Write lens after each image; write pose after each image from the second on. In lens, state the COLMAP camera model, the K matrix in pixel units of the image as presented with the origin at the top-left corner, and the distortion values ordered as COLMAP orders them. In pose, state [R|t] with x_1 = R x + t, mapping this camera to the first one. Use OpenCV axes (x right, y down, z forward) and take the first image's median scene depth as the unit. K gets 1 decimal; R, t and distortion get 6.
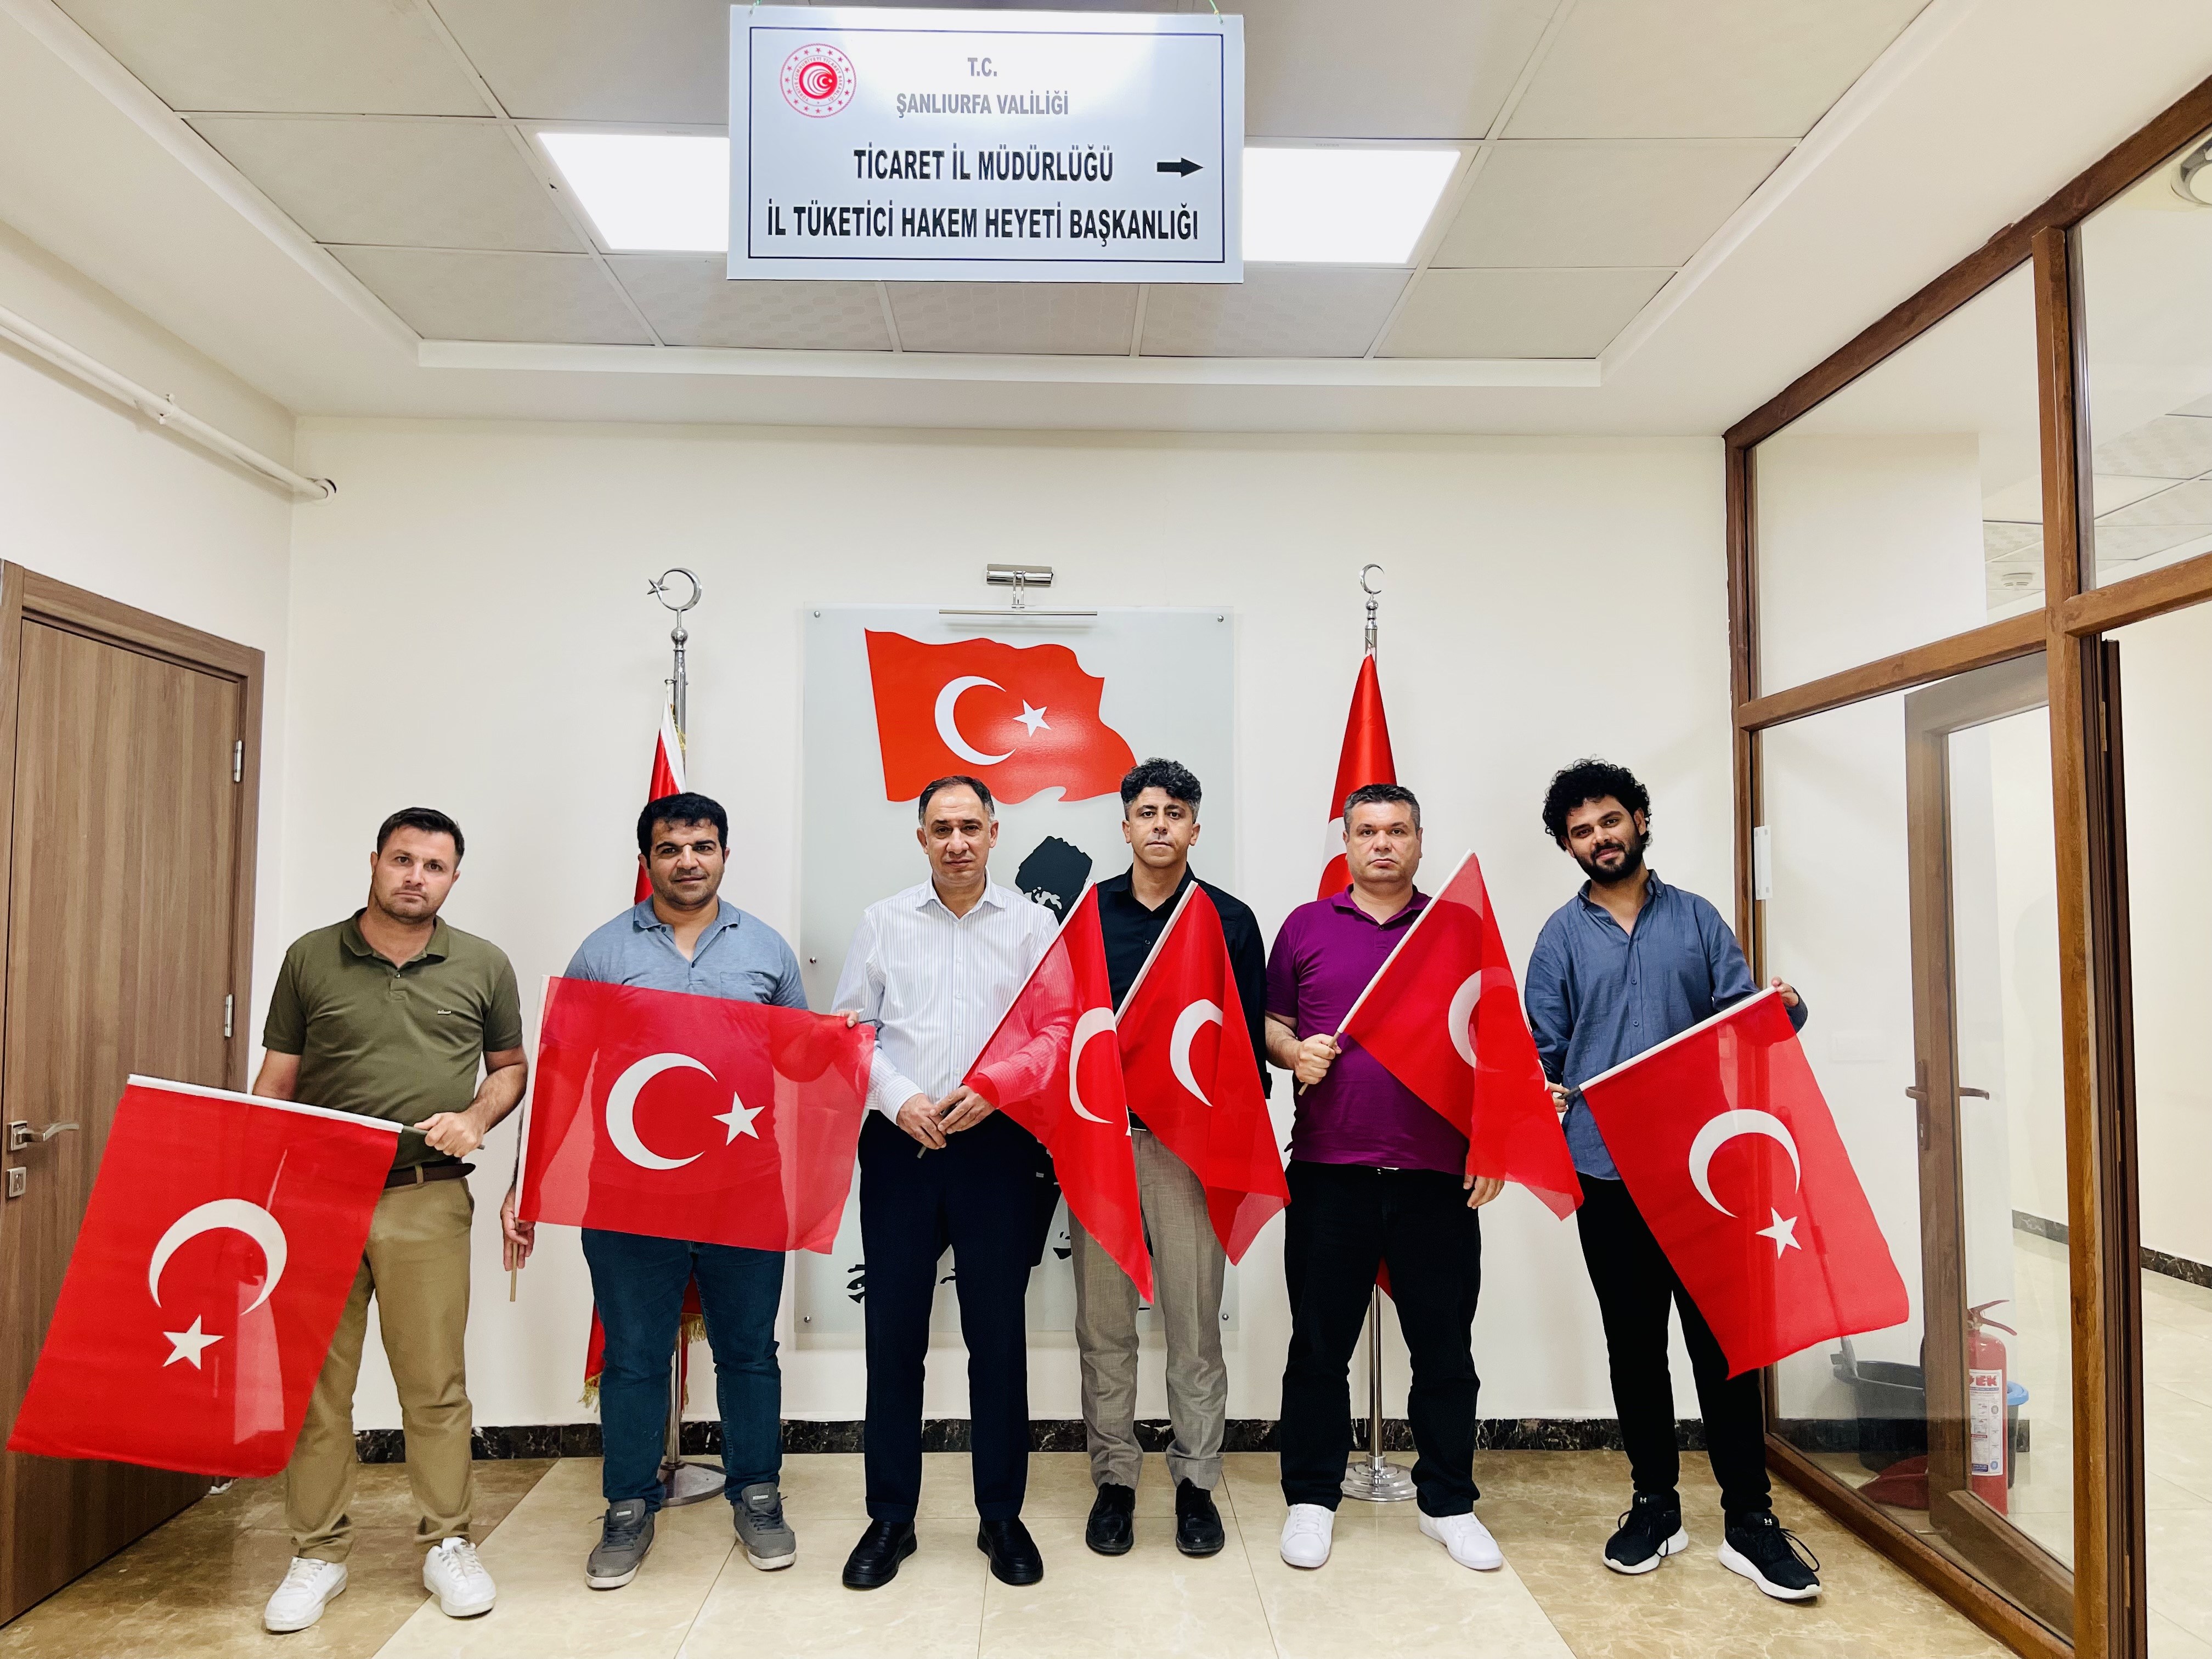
lens RADIAL K [[1909.1, 0, 1174.1], [0, 1909.1, 809.1], [0, 0, 1]] dist [0.054458, -0.072972]
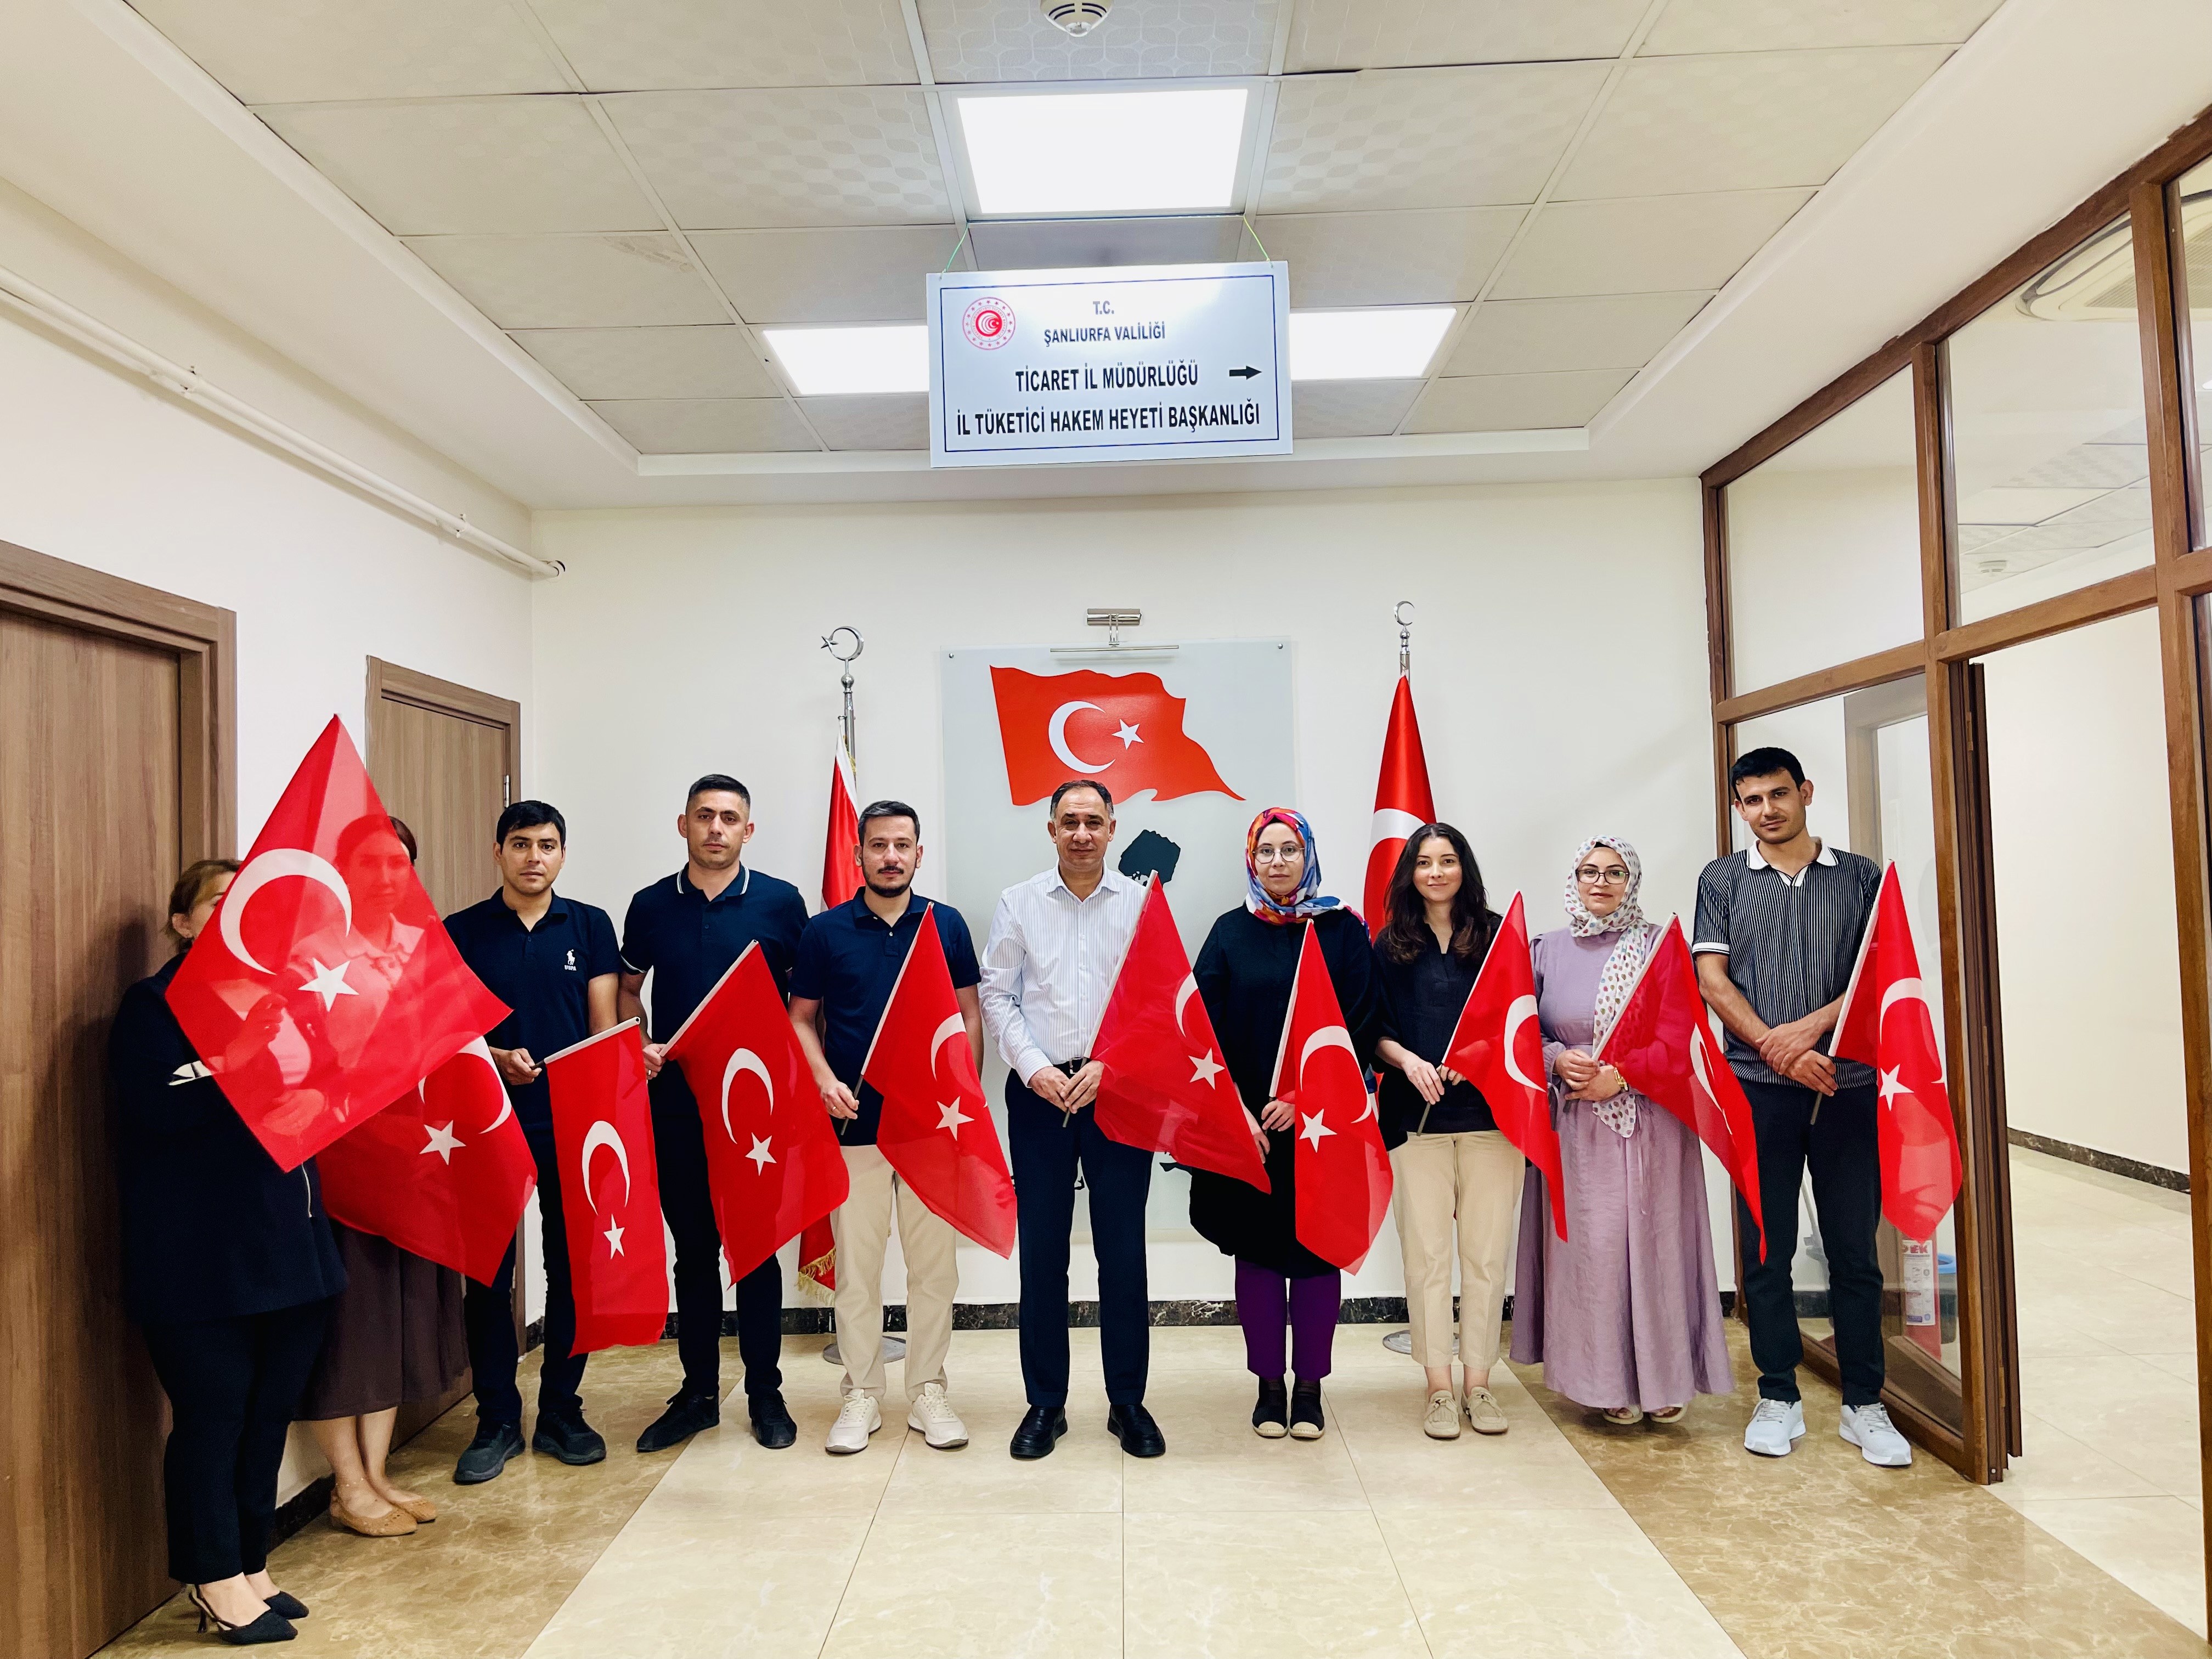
lens RADIAL K [[1874.1, 0, 1106.0], [0, 1874.1, 829.5], [0, 0, 1]] dist [0.071996, -0.100664]
pose [[0.997082, -0.030765, -0.069866, -0.009532], [0.032821, 0.999055, 0.028481, -0.031048], [0.068924, -0.030691, 0.997150, -0.296070]]
